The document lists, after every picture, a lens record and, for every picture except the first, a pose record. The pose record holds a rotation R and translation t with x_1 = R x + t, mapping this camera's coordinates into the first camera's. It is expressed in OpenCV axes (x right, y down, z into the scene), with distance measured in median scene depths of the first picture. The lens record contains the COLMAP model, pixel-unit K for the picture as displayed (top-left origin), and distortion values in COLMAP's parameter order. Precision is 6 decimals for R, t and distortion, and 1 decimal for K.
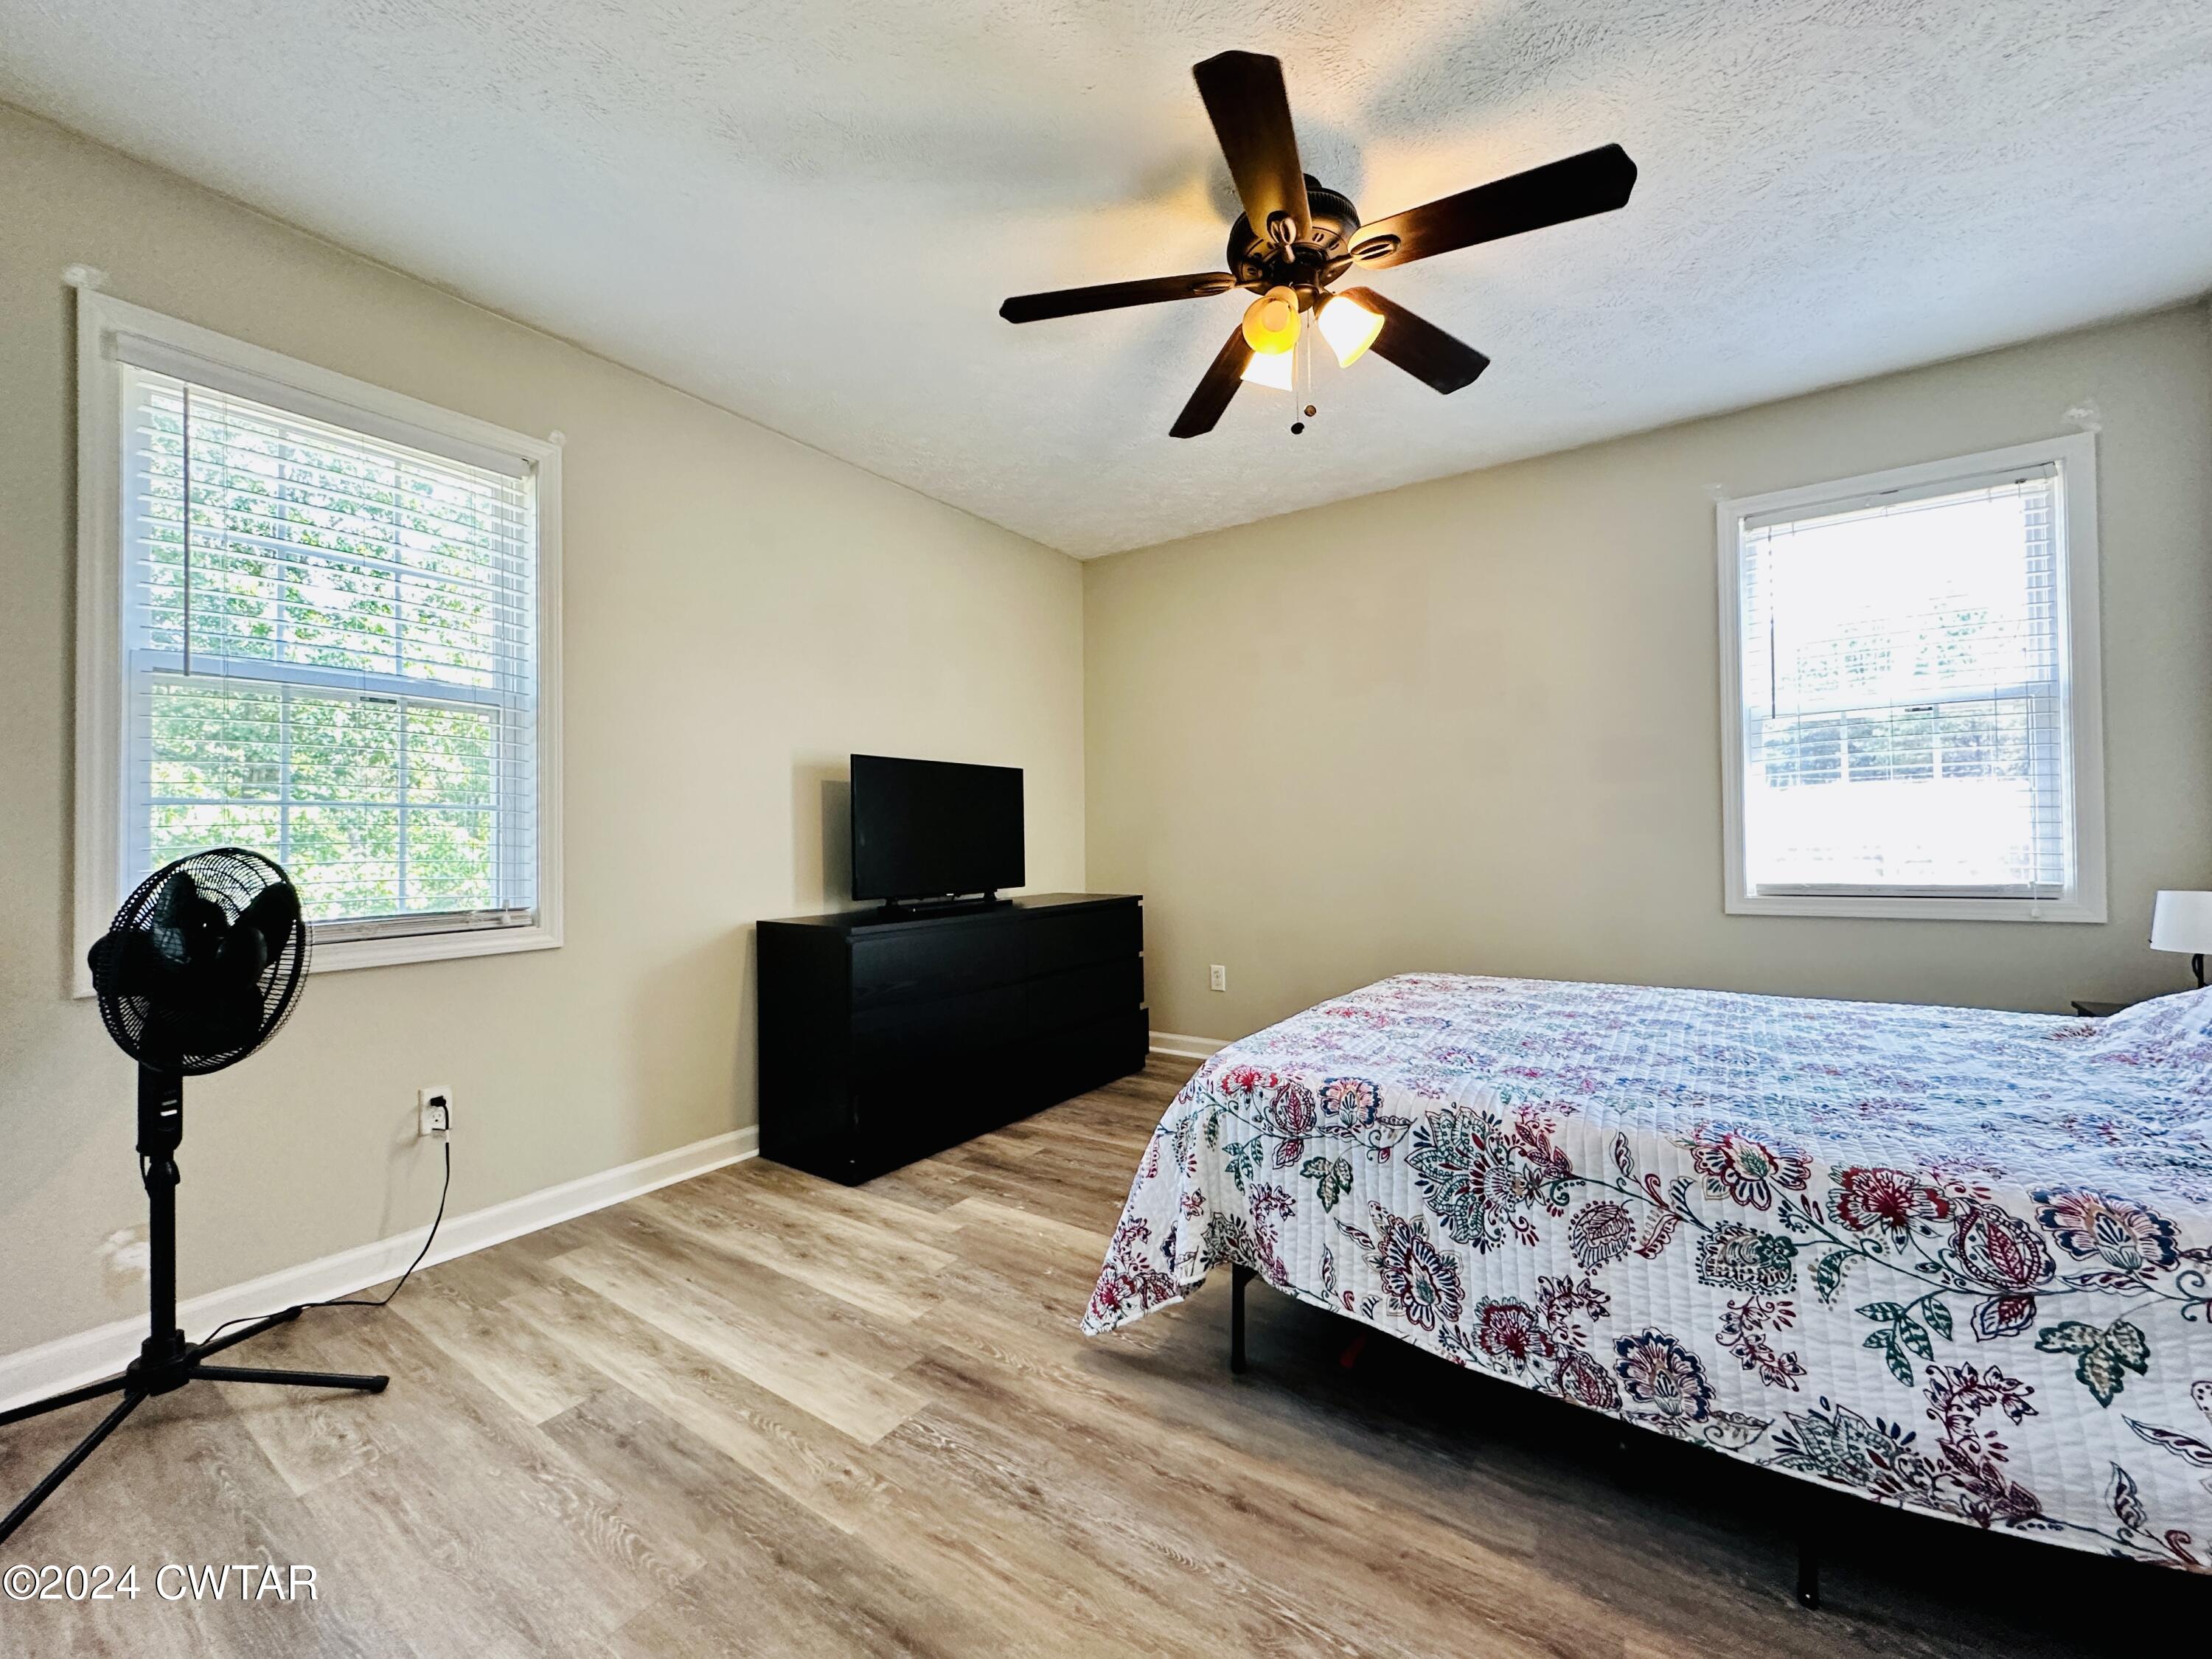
lens RADIAL K [[884.7, 0, 1103.7], [0, 884.7, 834.9], [0, 0, 1]] dist [-0.003577, 0.000727]
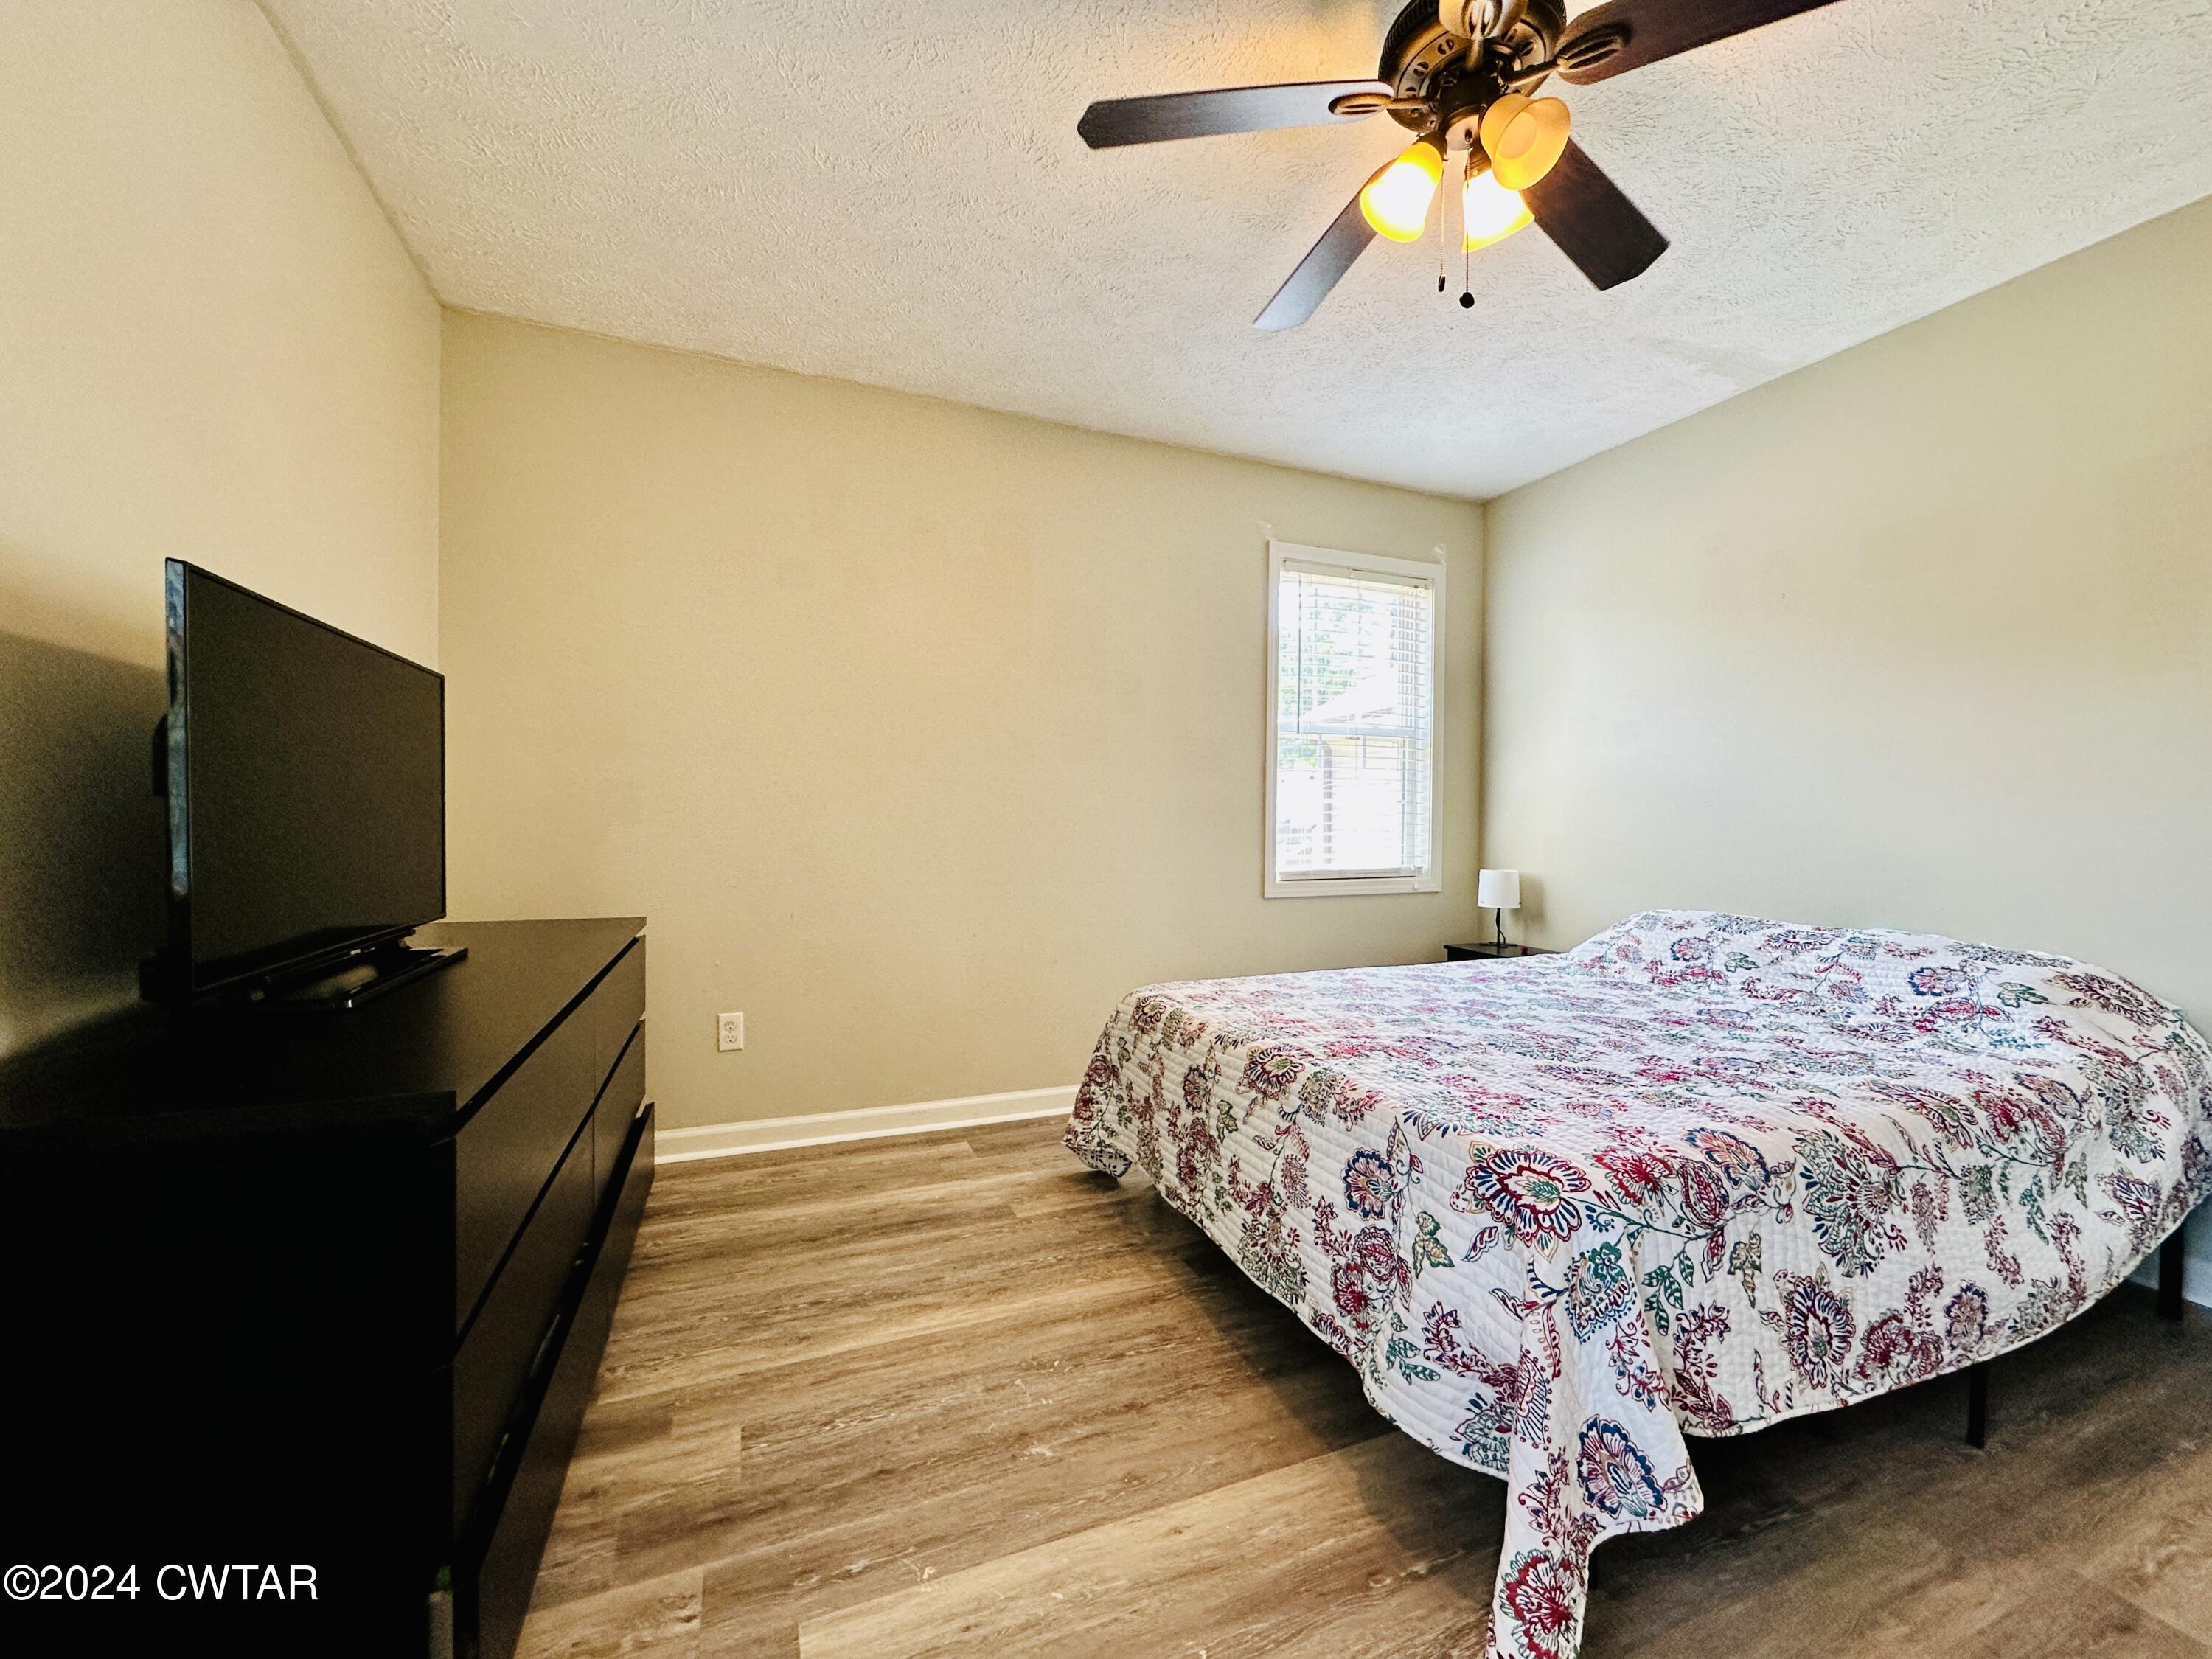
lens RADIAL K [[884.7, 0, 1107.8], [0, 884.7, 830.5], [0, 0, 1]] dist [-0.003577, 0.000727]
pose [[0.543676, 0.008115, 0.839256, -0.774765], [-0.021124, 0.999769, 0.004017, 0.001435], [-0.839029, -0.019912, 0.543722, 1.105004]]
